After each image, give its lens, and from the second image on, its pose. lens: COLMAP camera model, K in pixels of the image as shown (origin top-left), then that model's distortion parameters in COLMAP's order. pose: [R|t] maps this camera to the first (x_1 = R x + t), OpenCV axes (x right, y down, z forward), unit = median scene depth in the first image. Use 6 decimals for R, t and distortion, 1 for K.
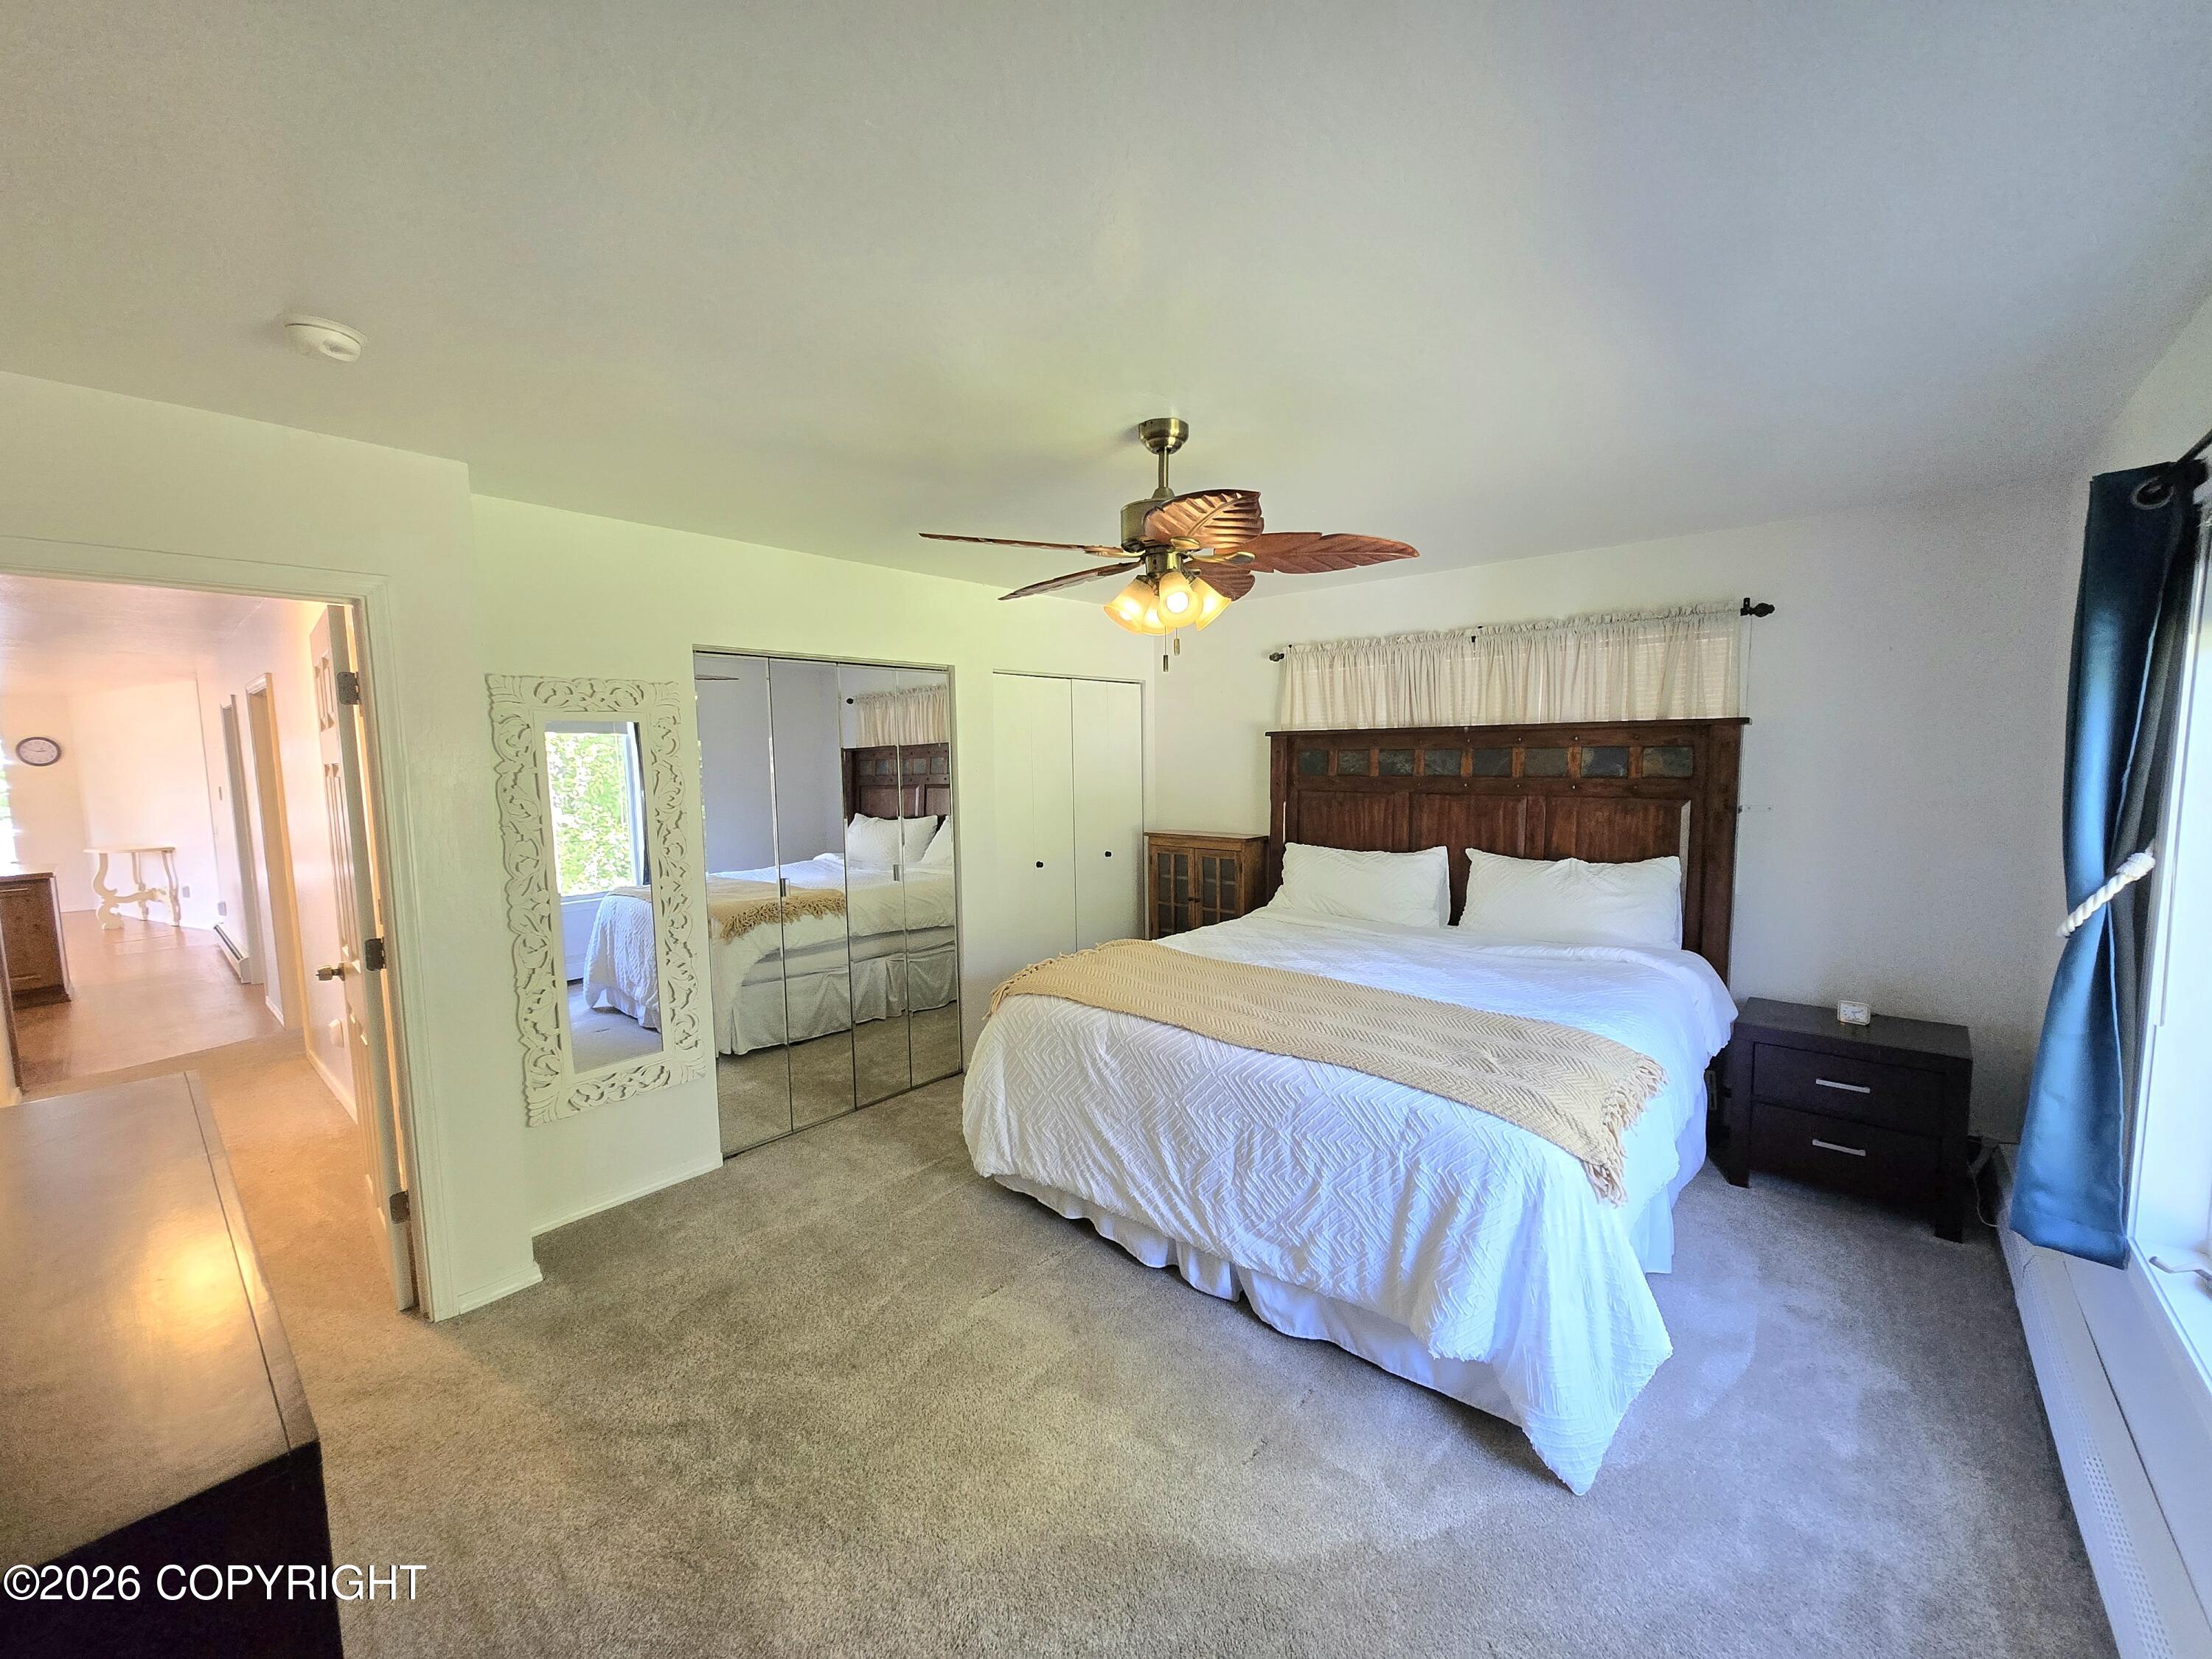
lens RADIAL K [[861.9, 0, 1128.0], [0, 861.9, 832.9], [0, 0, 1]] dist [0.001803, -0.000114]
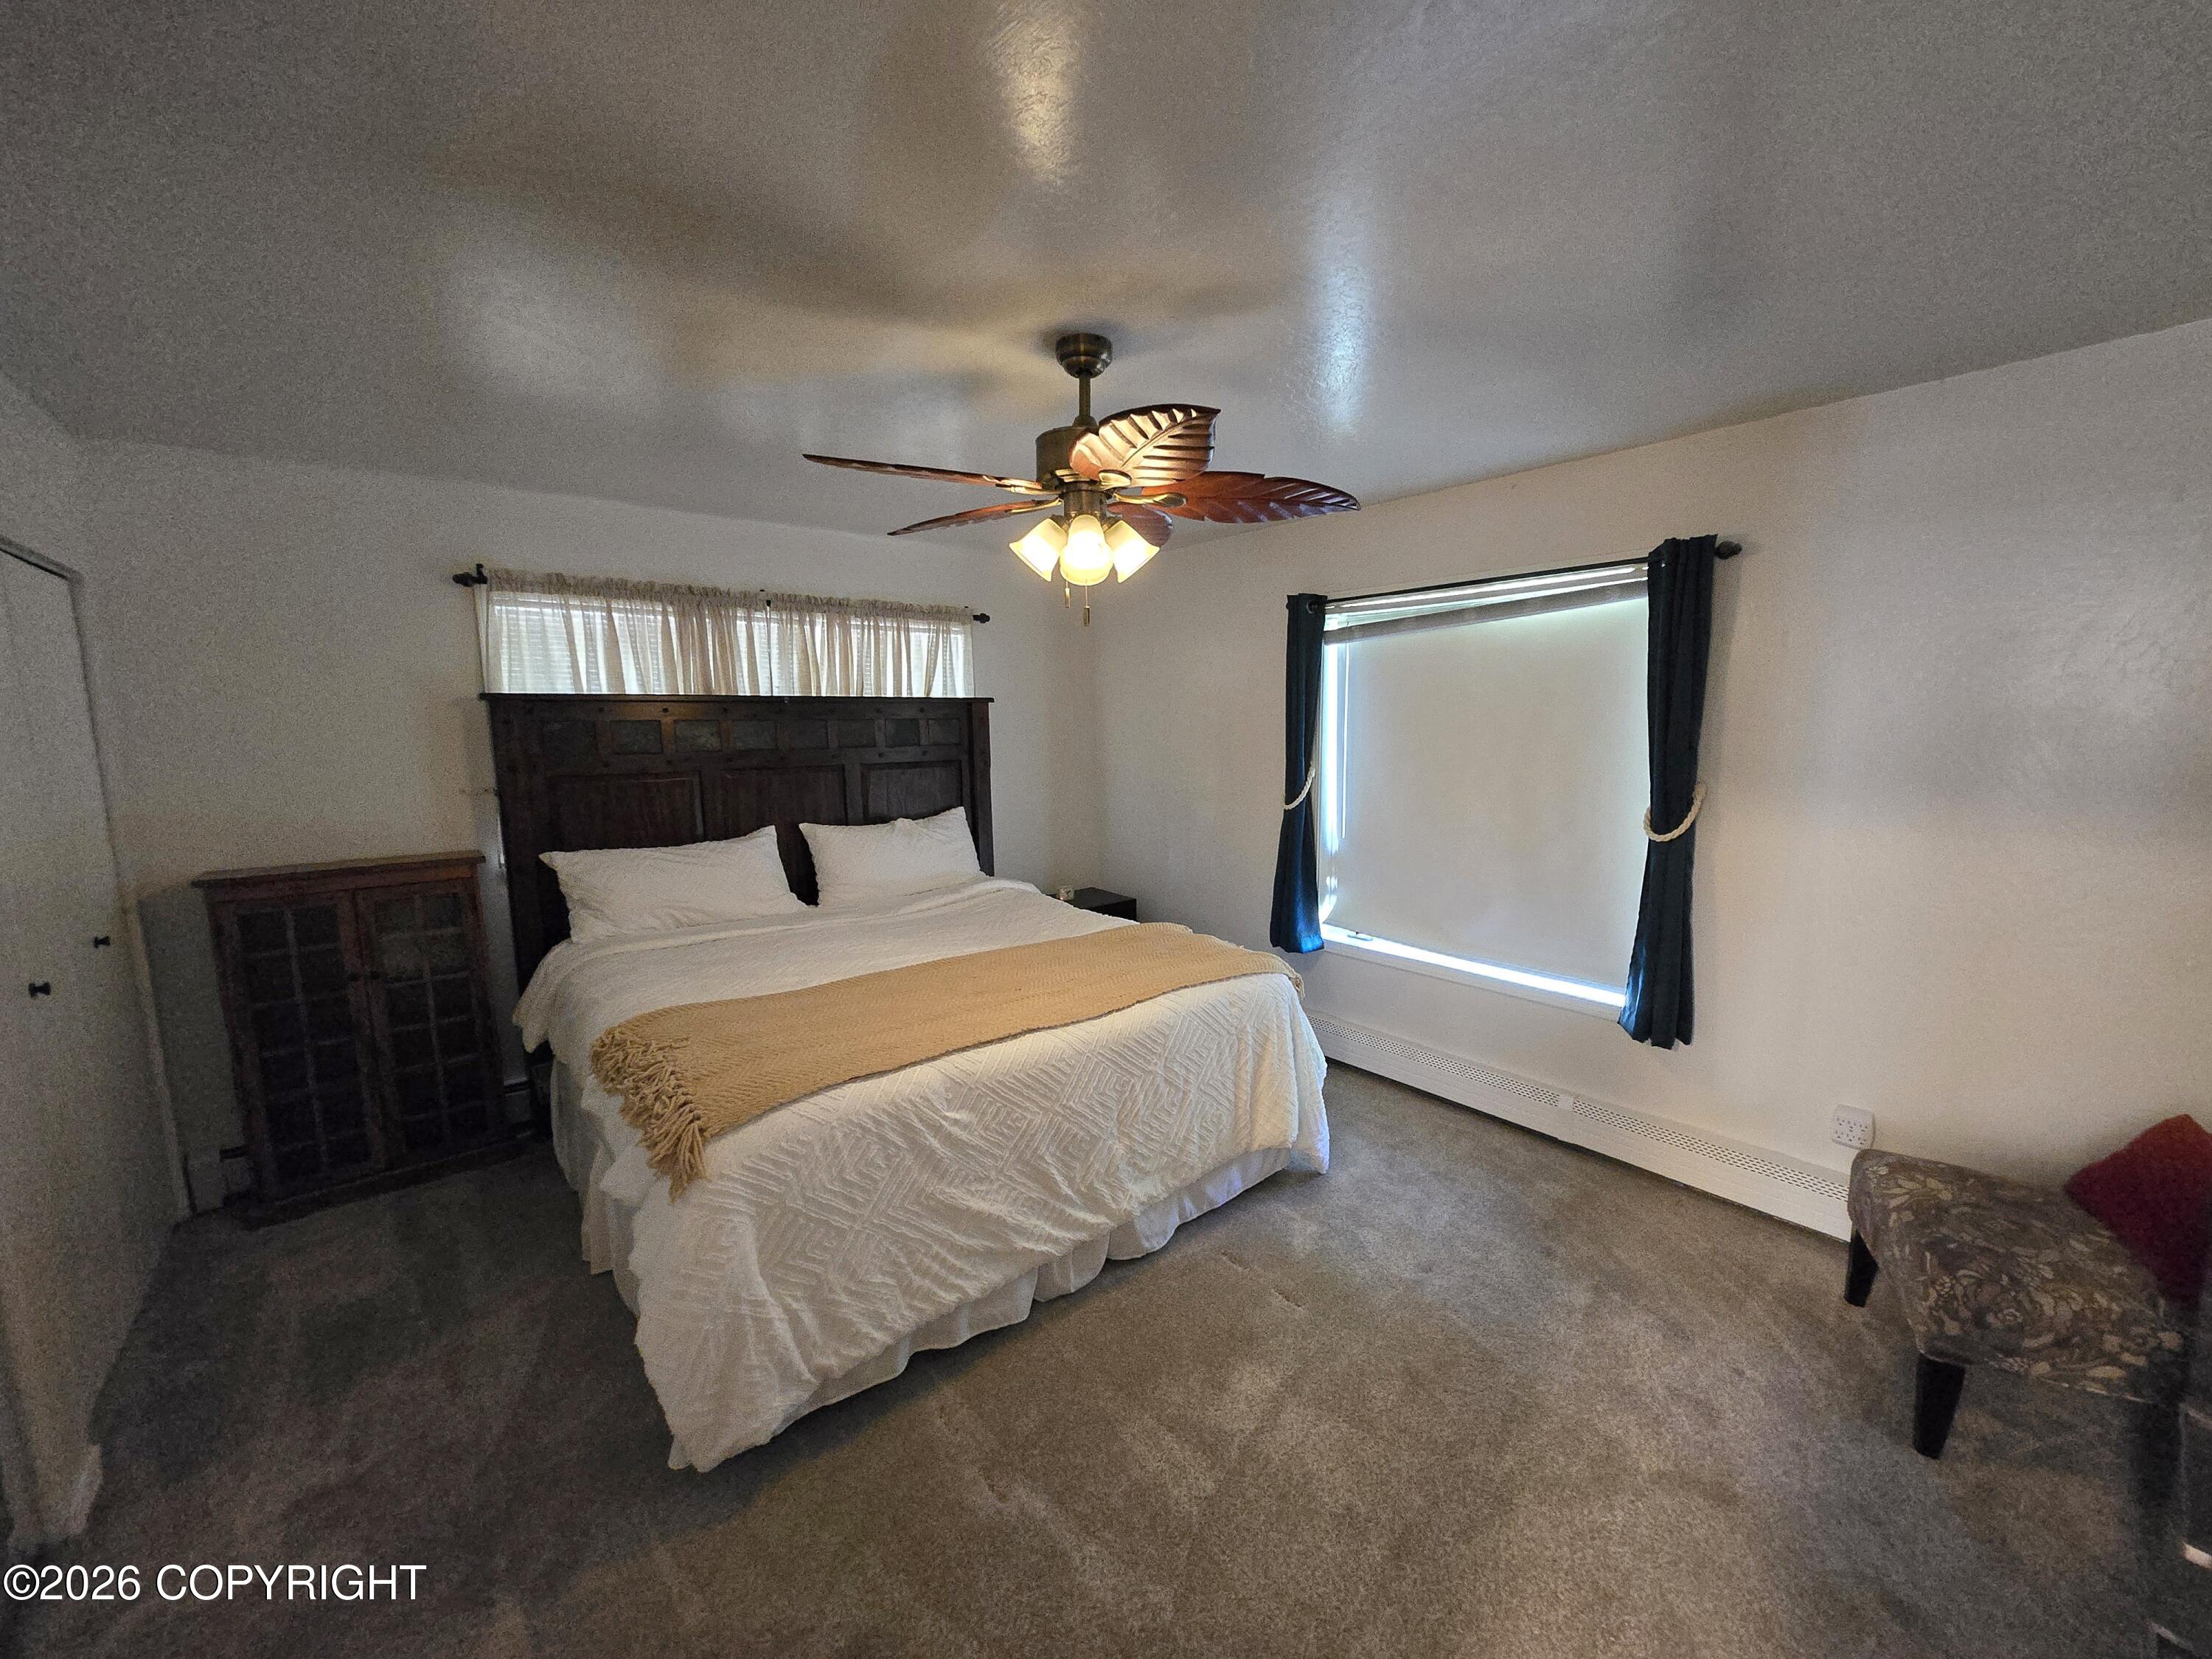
lens RADIAL K [[861.9, 0, 1128.0], [0, 861.9, 832.9], [0, 0, 1]] dist [0.001803, -0.000114]
pose [[0.171319, -0.121302, 0.977720, -0.708148], [0.099255, 0.989468, 0.105367, -0.053275], [-0.980203, 0.078993, 0.181555, 0.677097]]
